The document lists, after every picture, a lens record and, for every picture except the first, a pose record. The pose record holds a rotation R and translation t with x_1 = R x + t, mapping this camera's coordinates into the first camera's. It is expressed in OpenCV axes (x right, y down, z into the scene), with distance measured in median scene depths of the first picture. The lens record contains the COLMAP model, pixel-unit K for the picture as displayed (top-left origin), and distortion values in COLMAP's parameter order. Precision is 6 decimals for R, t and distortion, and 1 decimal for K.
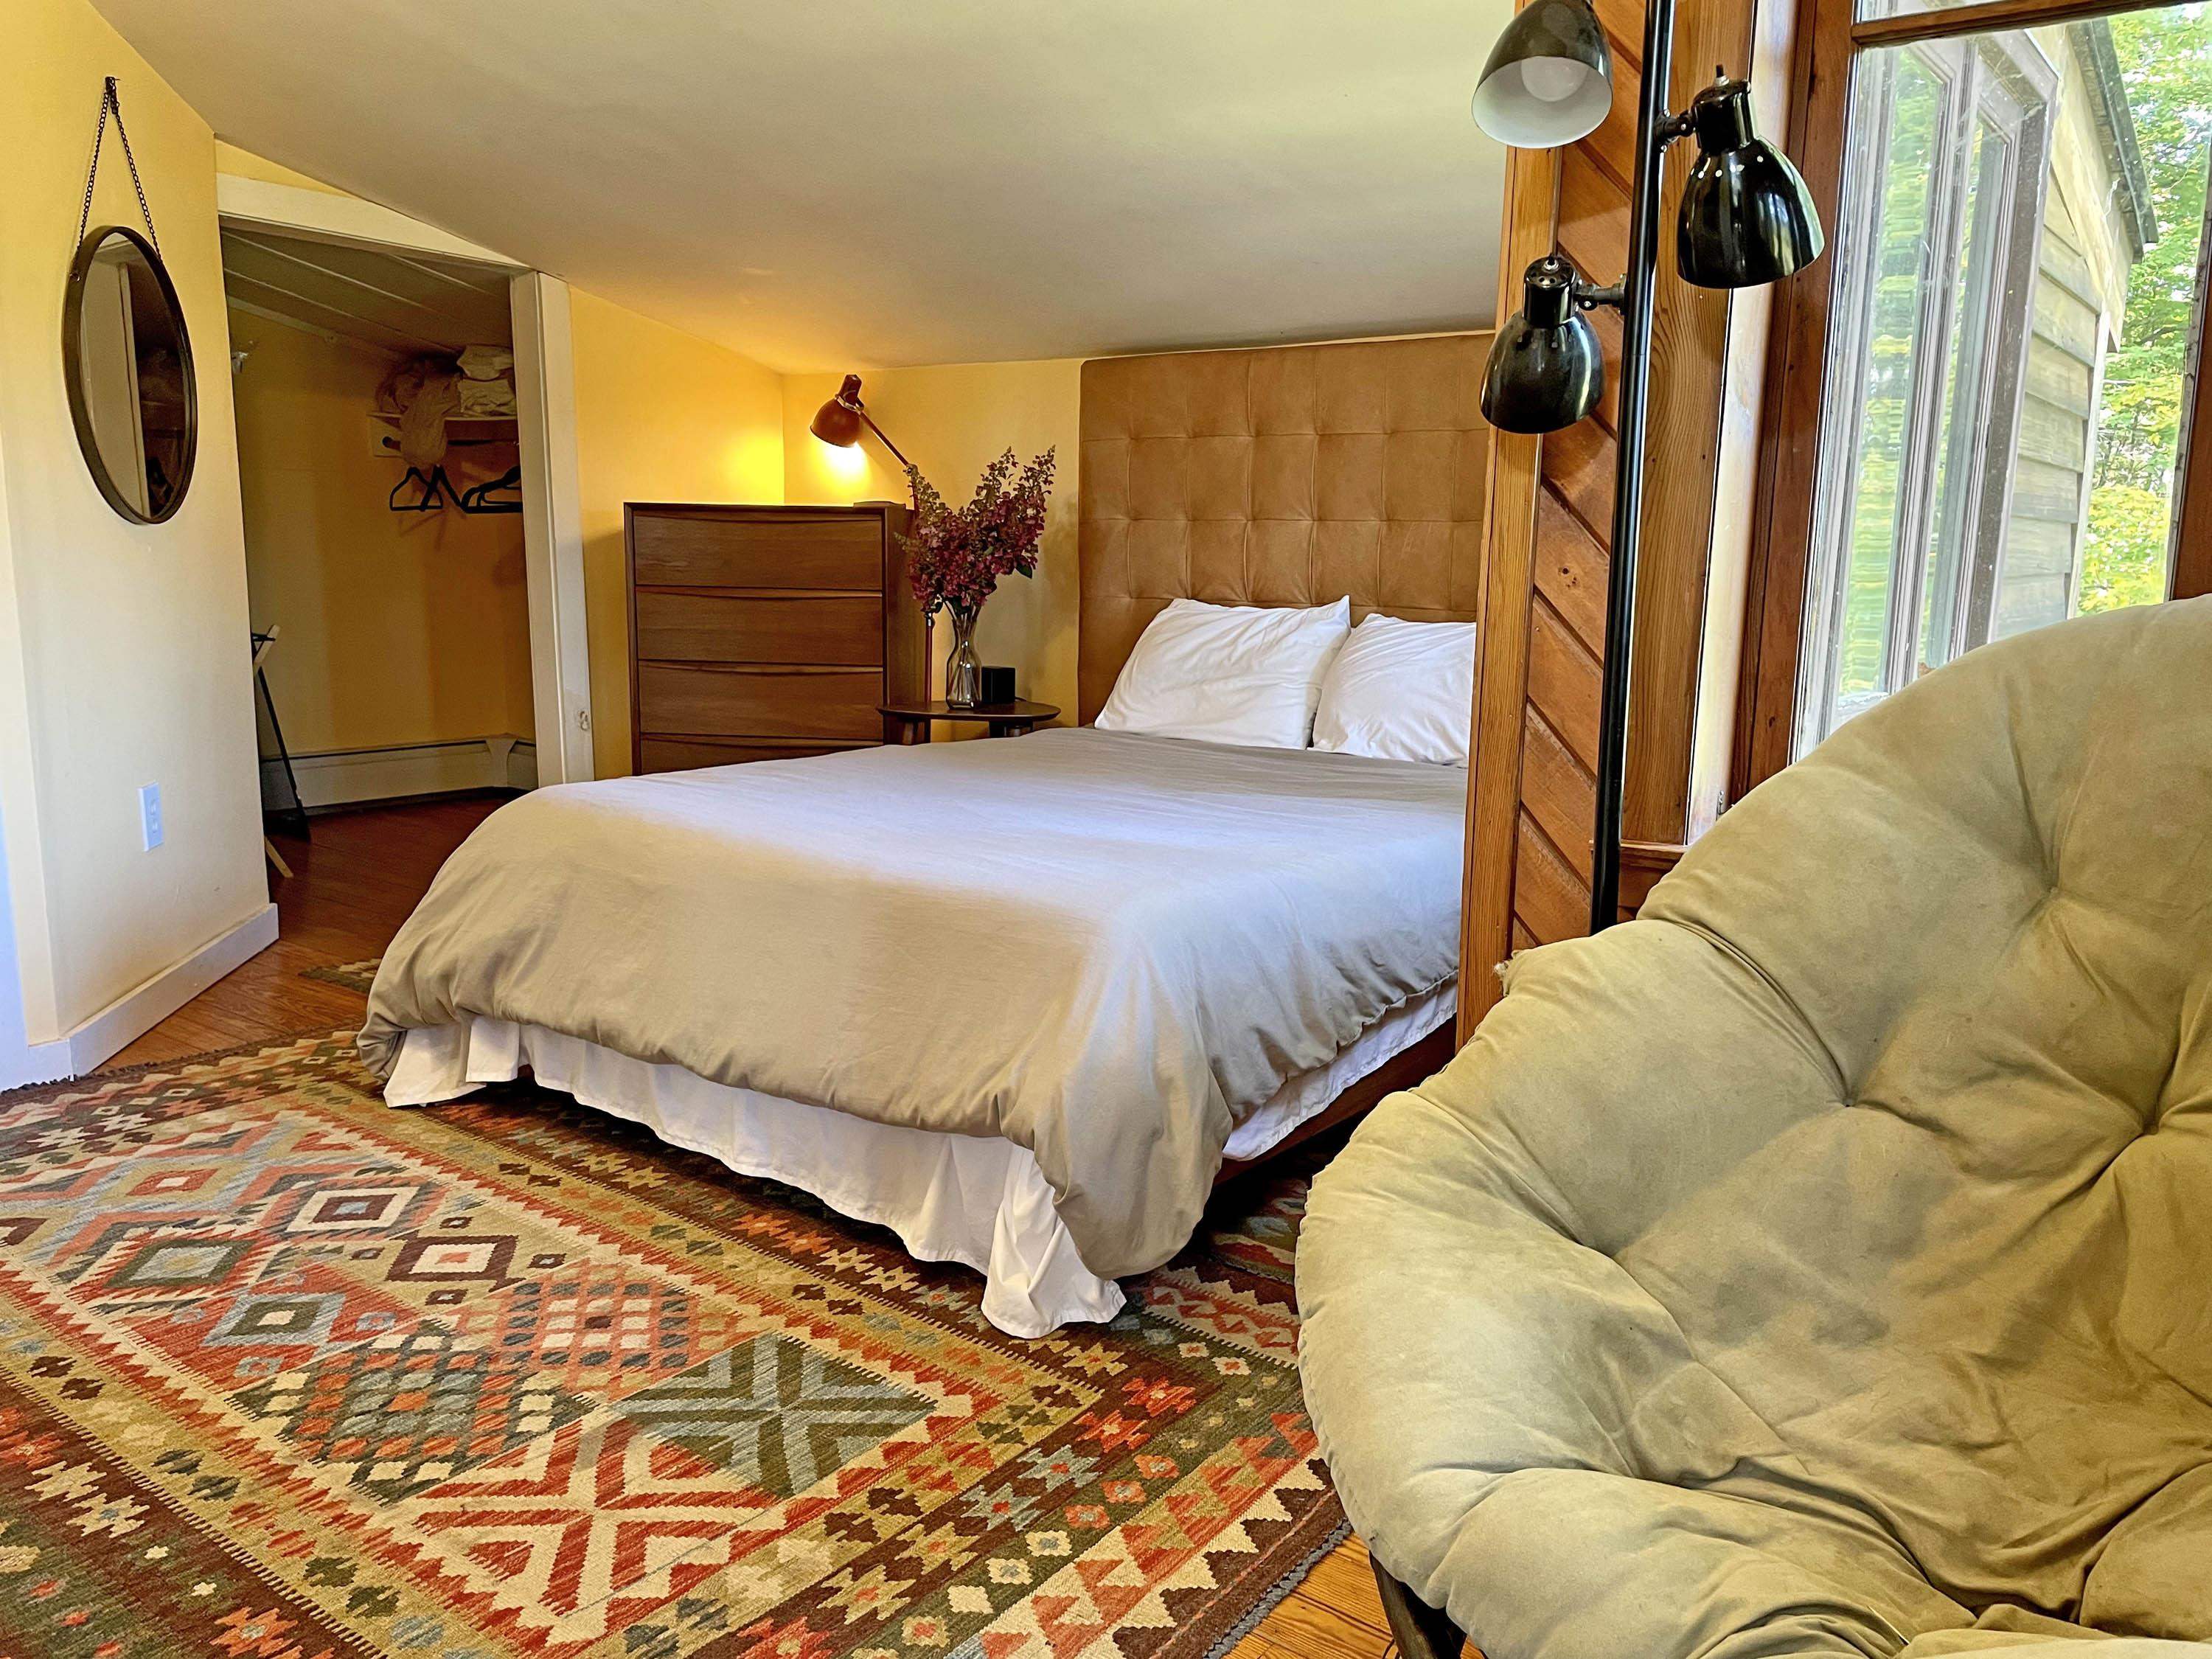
lens RADIAL K [[1664.2, 0, 1109.9], [0, 1664.2, 816.9], [0, 0, 1]] dist [0.087716, -0.115313]
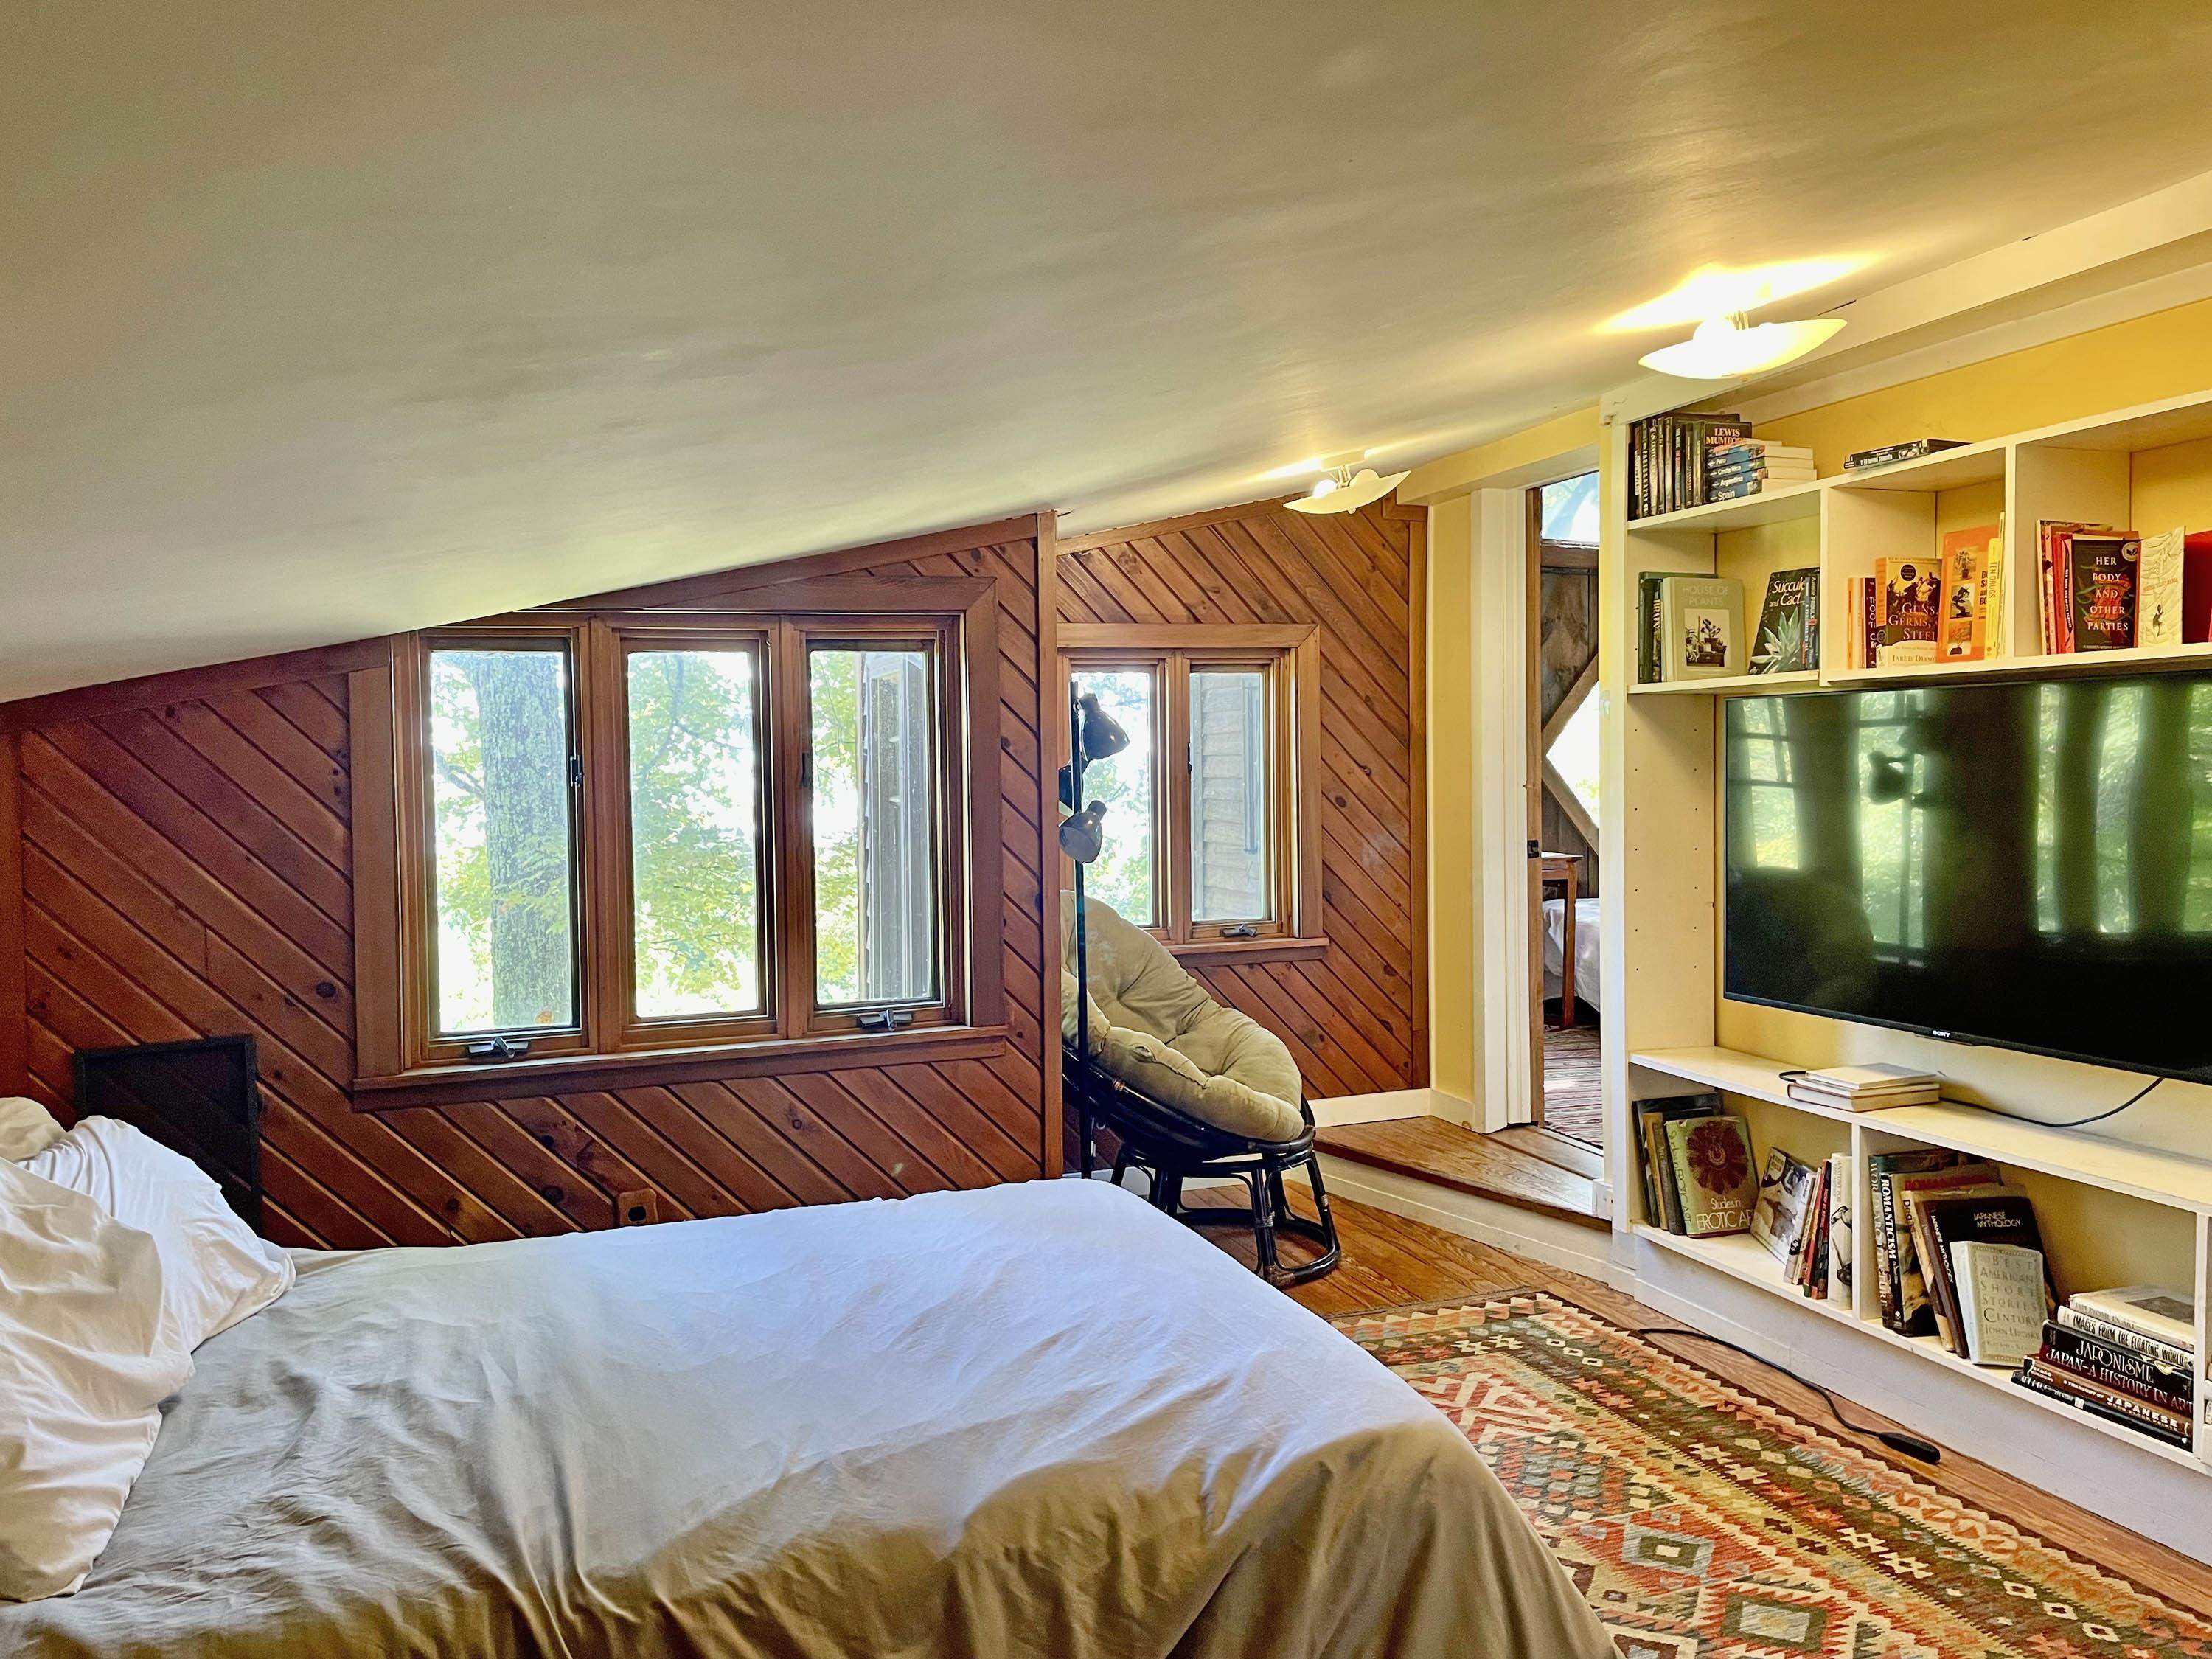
lens RADIAL K [[1664.2, 0, 1111.4], [0, 1664.2, 819.3], [0, 0, 1]] dist [0.087716, -0.115313]
pose [[-0.831568, -0.022419, 0.554971, -0.762039], [0.093383, 0.979318, 0.179487, -0.486596], [-0.547517, 0.201080, -0.812276, 1.967179]]
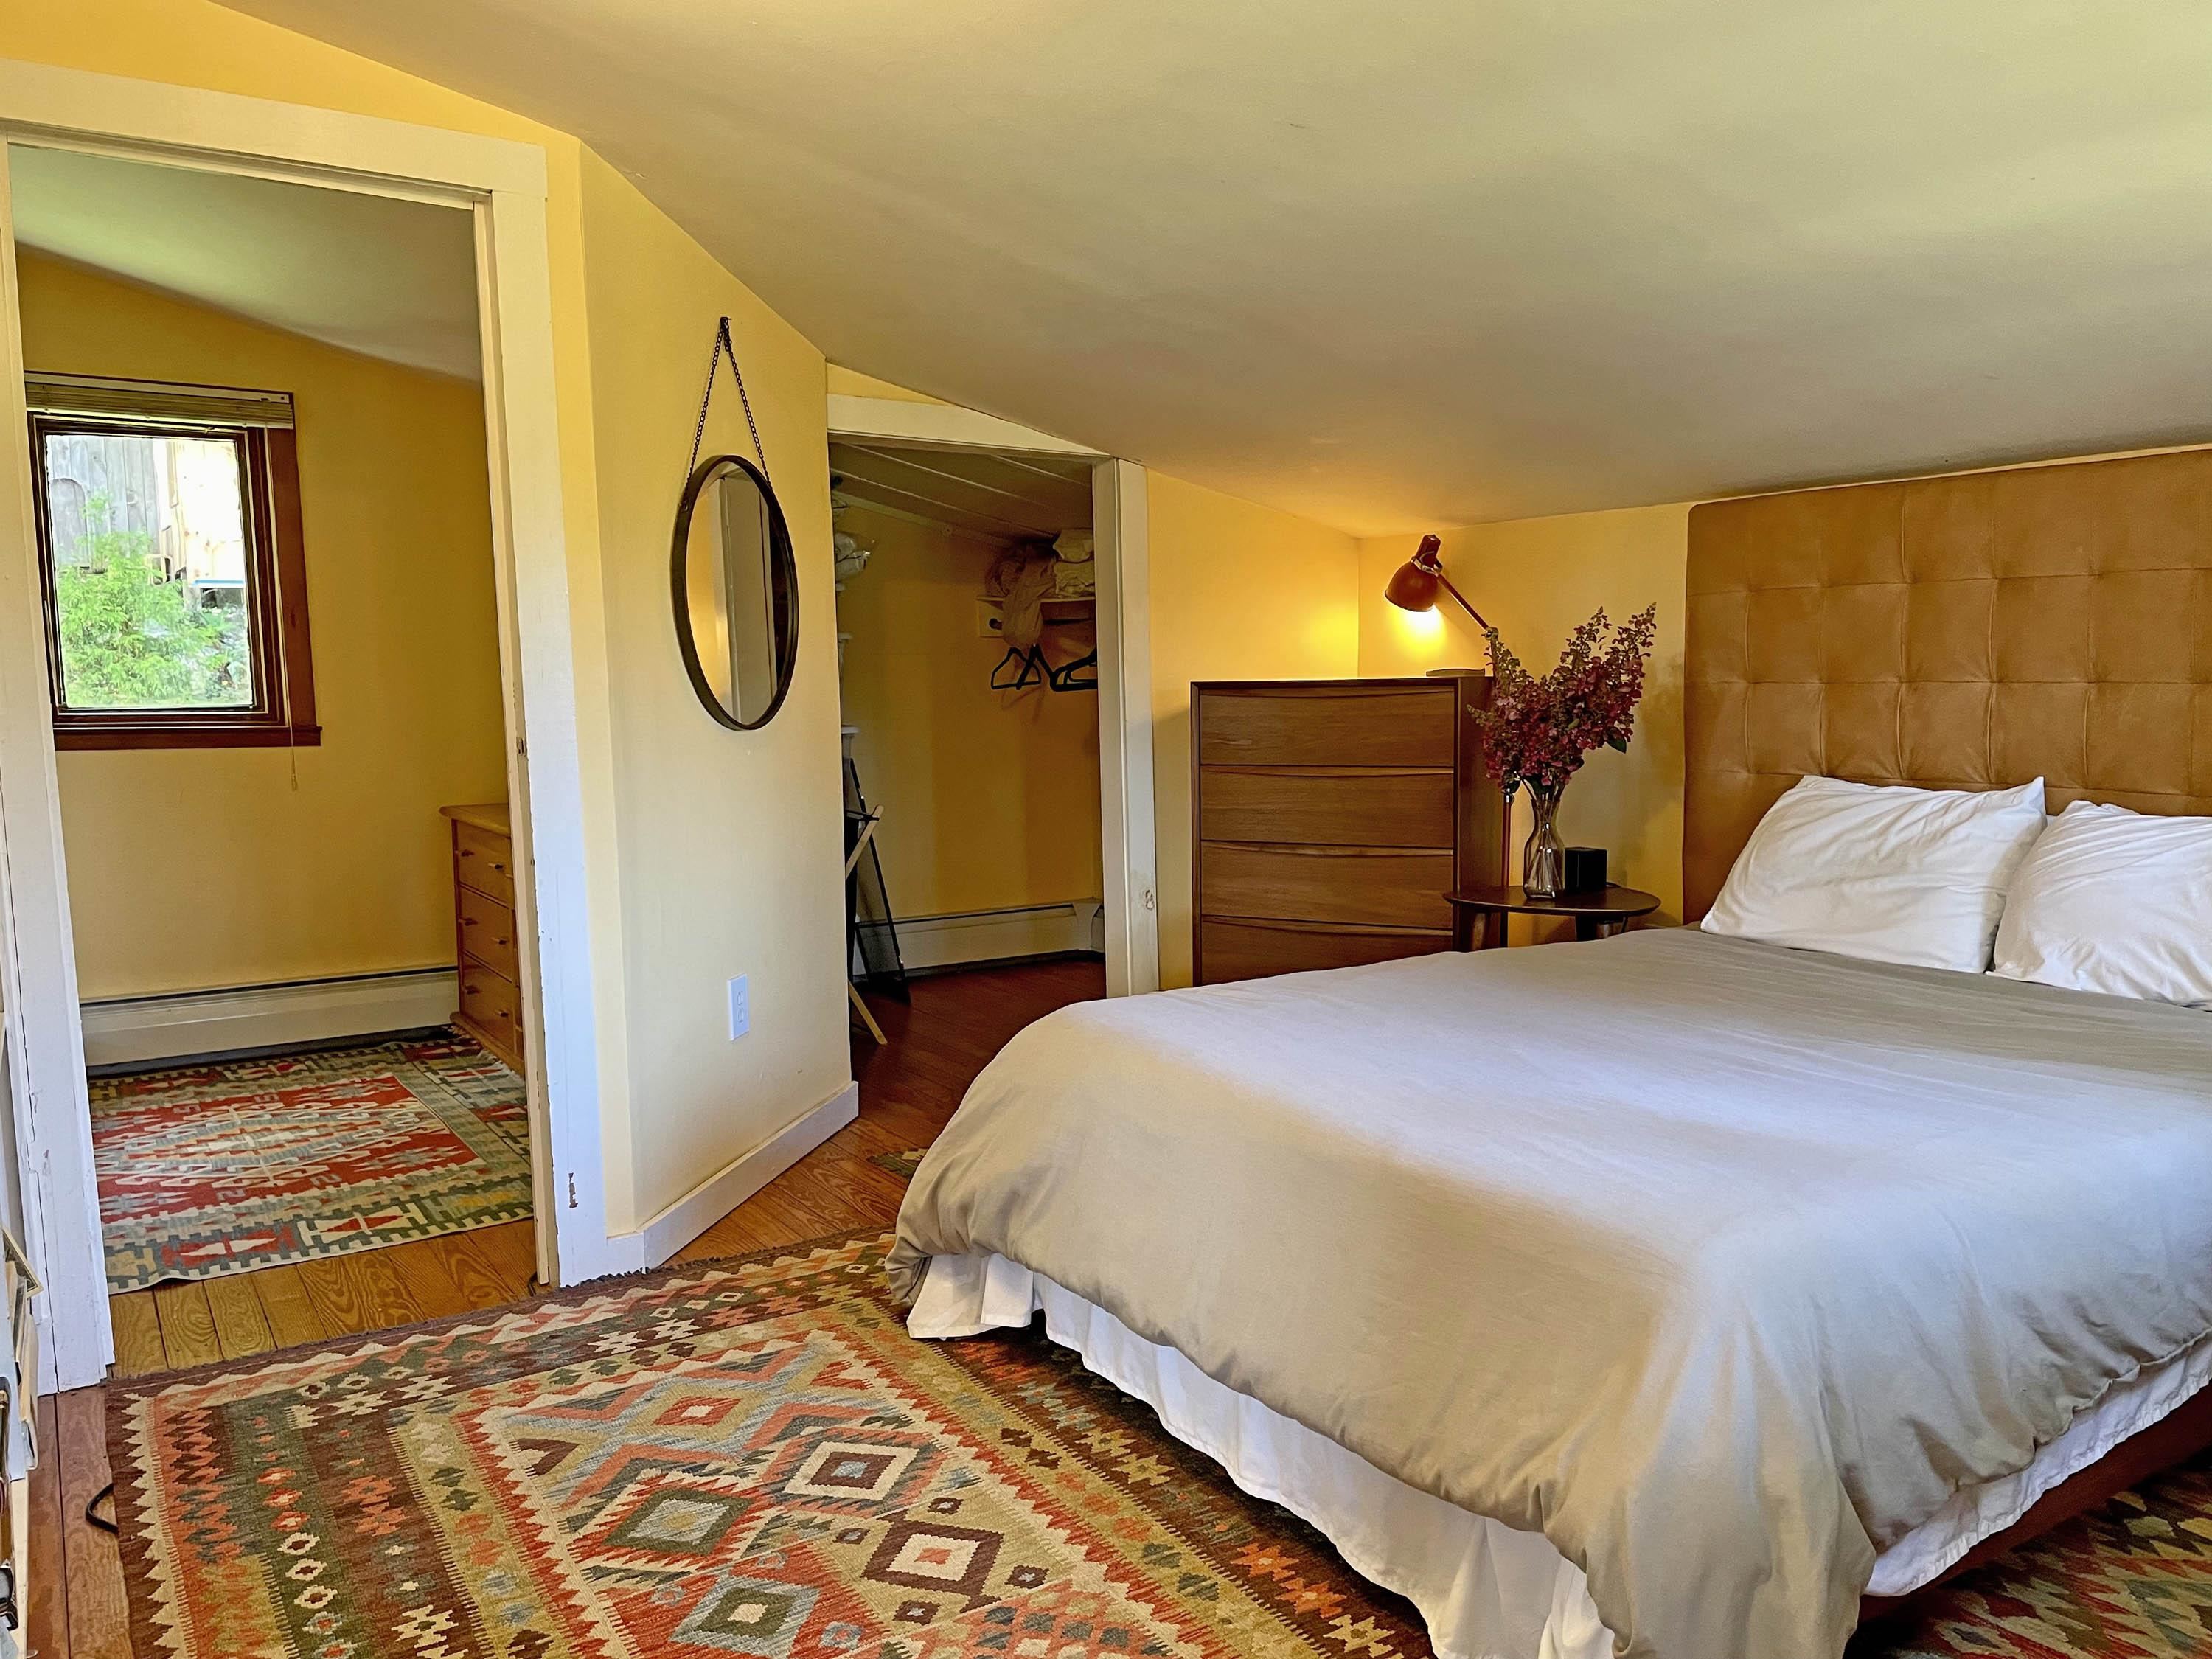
lens RADIAL K [[1664.2, 0, 1108.1], [0, 1664.2, 827.7], [0, 0, 1]] dist [0.087716, -0.115313]
pose [[0.935441, 0.002764, -0.353472, 0.018604], [-0.027369, 0.997534, -0.064632, -0.072096], [0.352421, 0.070133, 0.933210, 0.152961]]
